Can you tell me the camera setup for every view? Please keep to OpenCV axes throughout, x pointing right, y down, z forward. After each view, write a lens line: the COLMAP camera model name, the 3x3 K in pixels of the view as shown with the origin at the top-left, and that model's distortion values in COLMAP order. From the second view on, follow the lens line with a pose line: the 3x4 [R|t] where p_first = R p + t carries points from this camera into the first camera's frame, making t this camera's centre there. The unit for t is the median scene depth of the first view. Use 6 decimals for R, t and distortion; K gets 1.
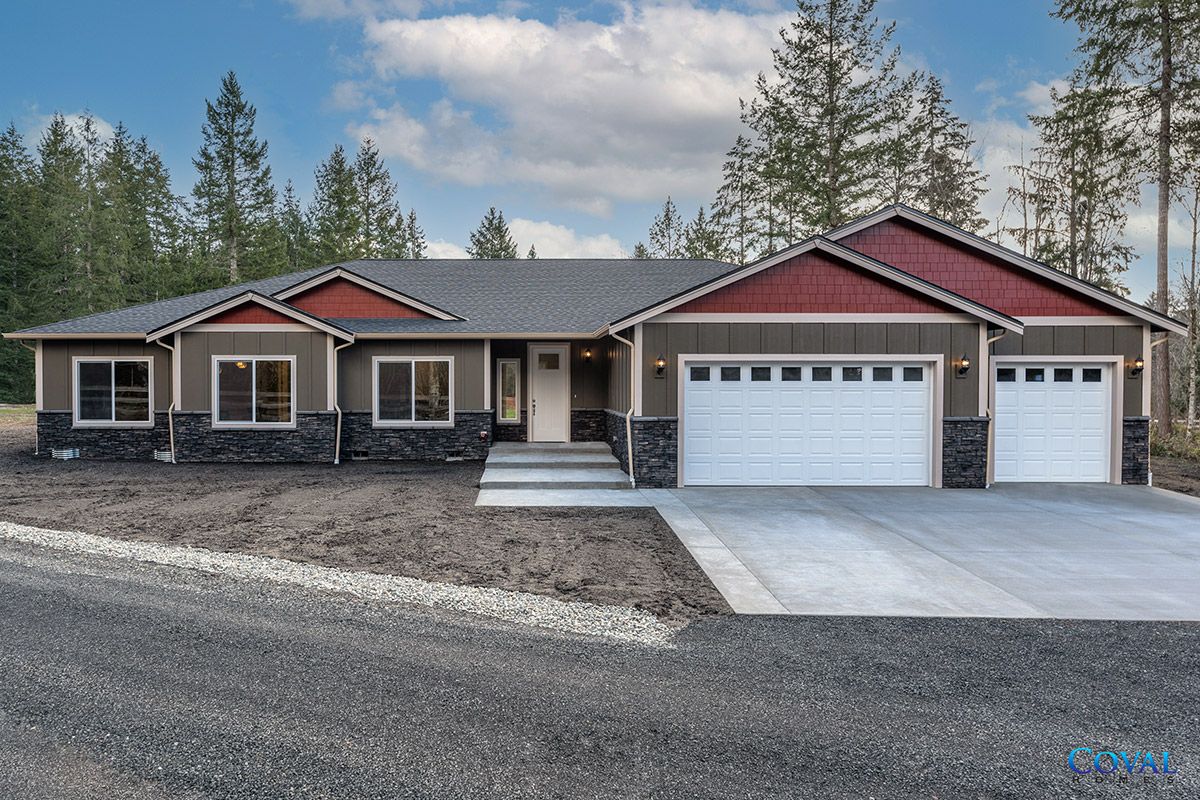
lens RADIAL K [[743.0, 0, 599.9], [0, 743.0, 382.4], [0, 0, 1]] dist [-0.005389, -0.001458]
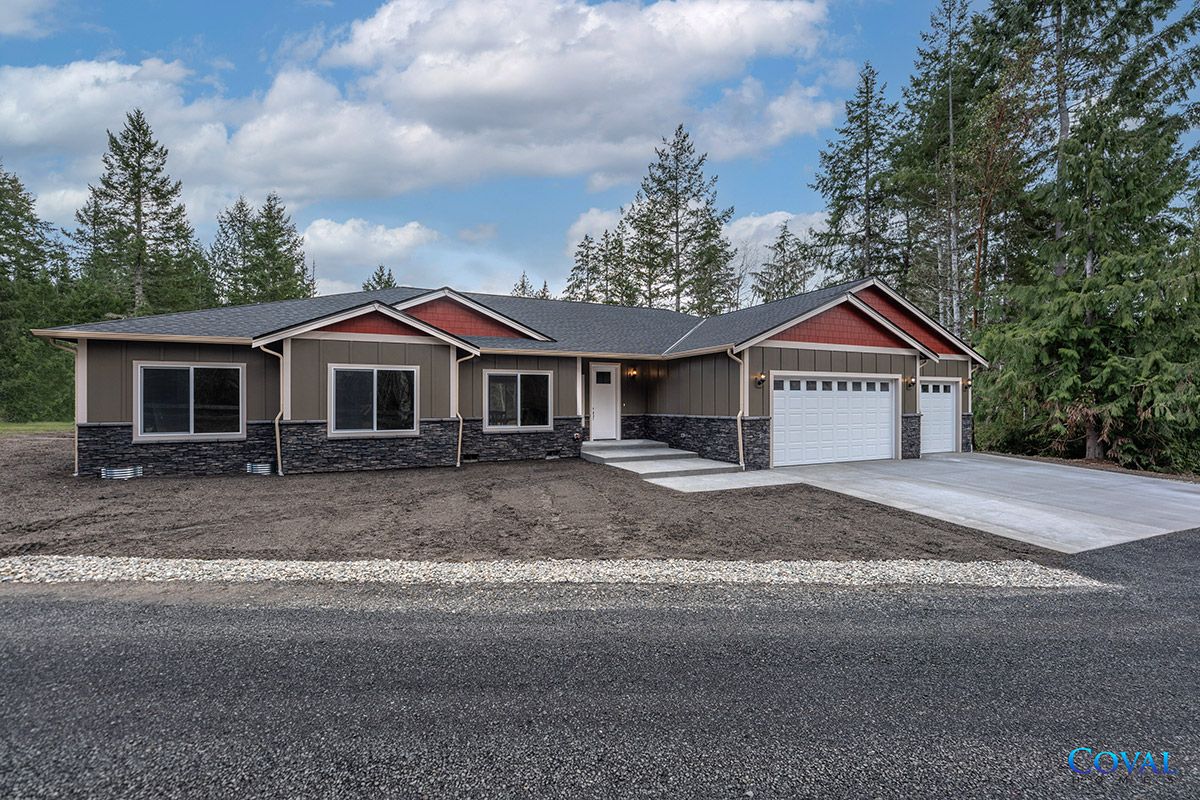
lens RADIAL K [[489.9, 0, 606.5], [0, 489.9, 395.0], [0, 0, 1]] dist [-0.001051, -0.000064]
pose [[0.915522, 0.003592, 0.402253, -0.444984], [0.004686, 0.999797, -0.019592, 0.019826], [-0.402241, 0.019821, 0.915319, 0.253234]]
